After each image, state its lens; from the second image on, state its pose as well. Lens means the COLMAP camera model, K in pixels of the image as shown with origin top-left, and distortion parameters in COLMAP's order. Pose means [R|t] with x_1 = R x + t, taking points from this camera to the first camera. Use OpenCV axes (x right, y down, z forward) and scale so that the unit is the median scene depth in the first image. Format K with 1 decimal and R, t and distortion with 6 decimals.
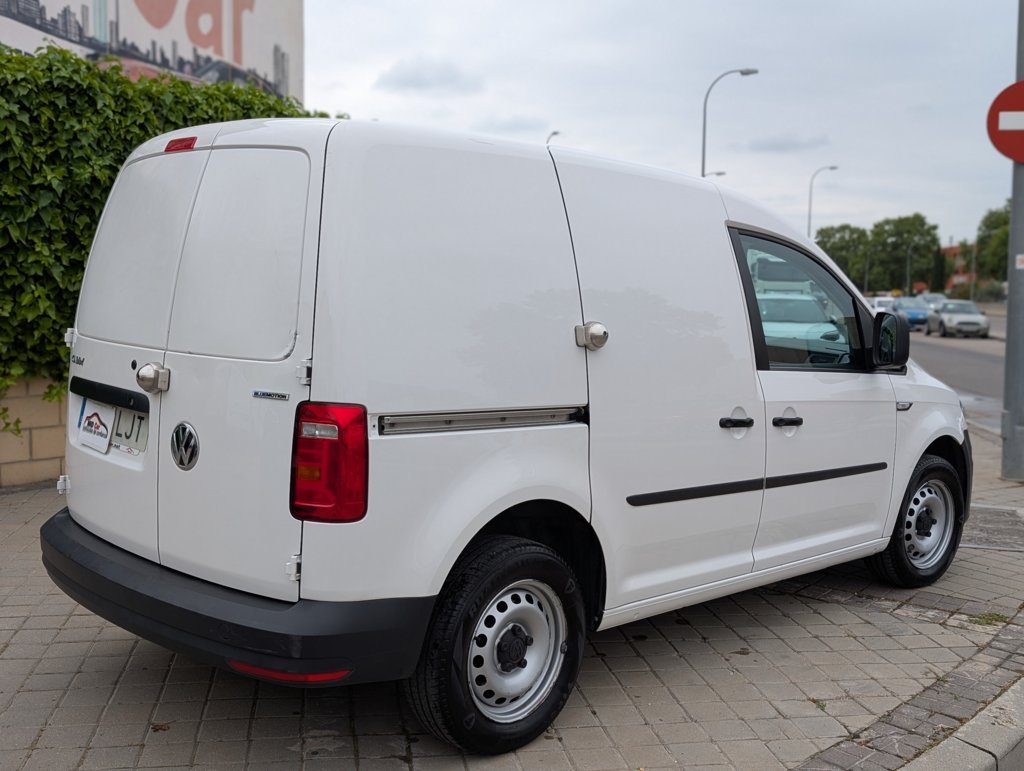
lens RADIAL K [[1107.5, 0, 510.6], [0, 1107.5, 389.5], [0, 0, 1]] dist [0.026317, 0.000000]
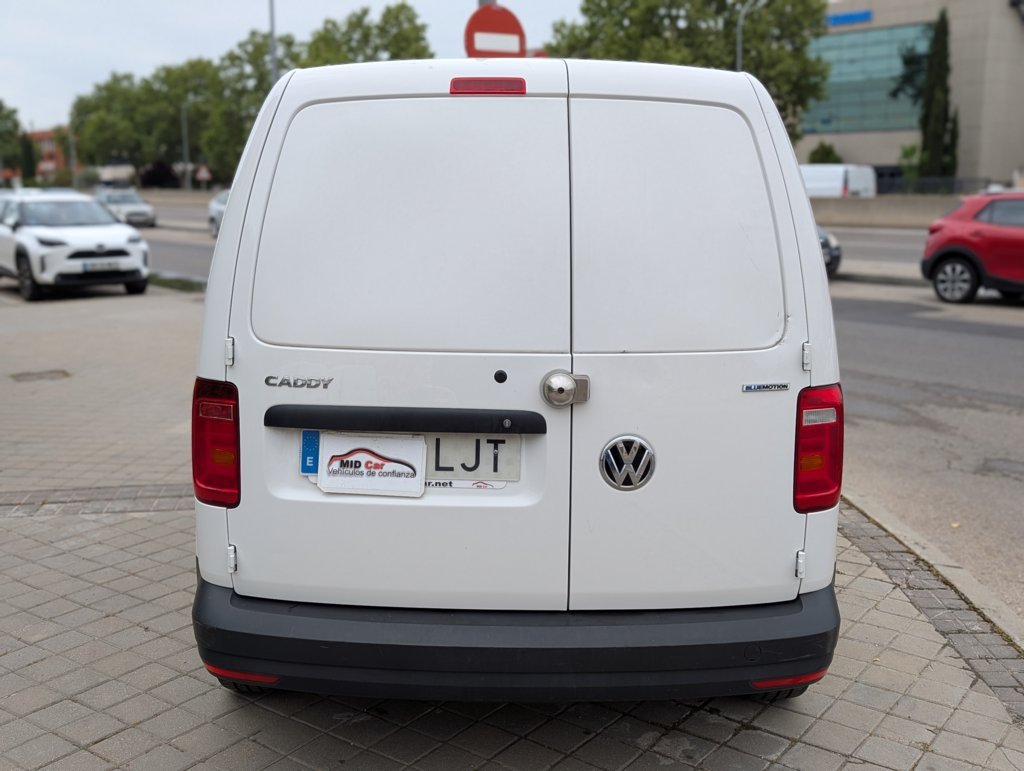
lens RADIAL K [[1107.5, 0, 507.8], [0, 1107.5, 380.4], [0, 0, 1]] dist [0.026317, 0.000000]
pose [[0.712090, -0.150001, 0.685877, -0.851964], [0.085989, 0.988189, 0.126842, -0.114961], [-0.696803, -0.031345, 0.716578, 0.431147]]
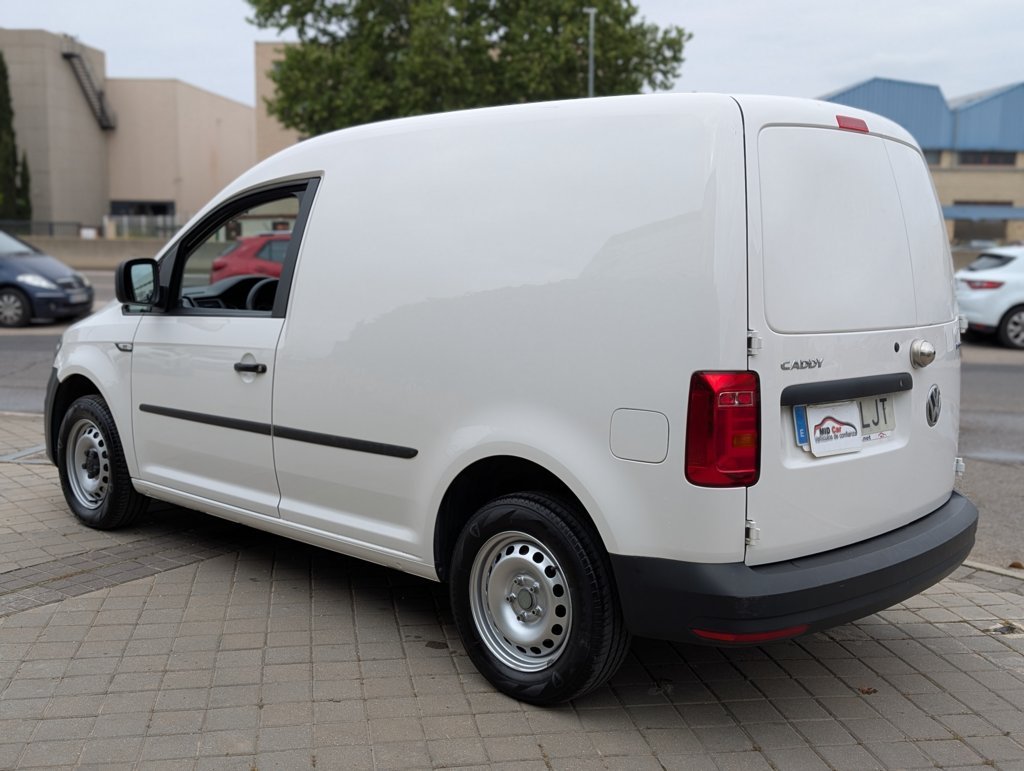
lens RADIAL K [[1107.5, 0, 508.6], [0, 1107.5, 376.4], [0, 0, 1]] dist [0.026317, 0.000000]
pose [[-0.014482, -0.151425, 0.988363, -1.311364], [0.073160, 0.985656, 0.152083, -0.172559], [-0.997215, 0.074511, -0.003196, 1.331123]]
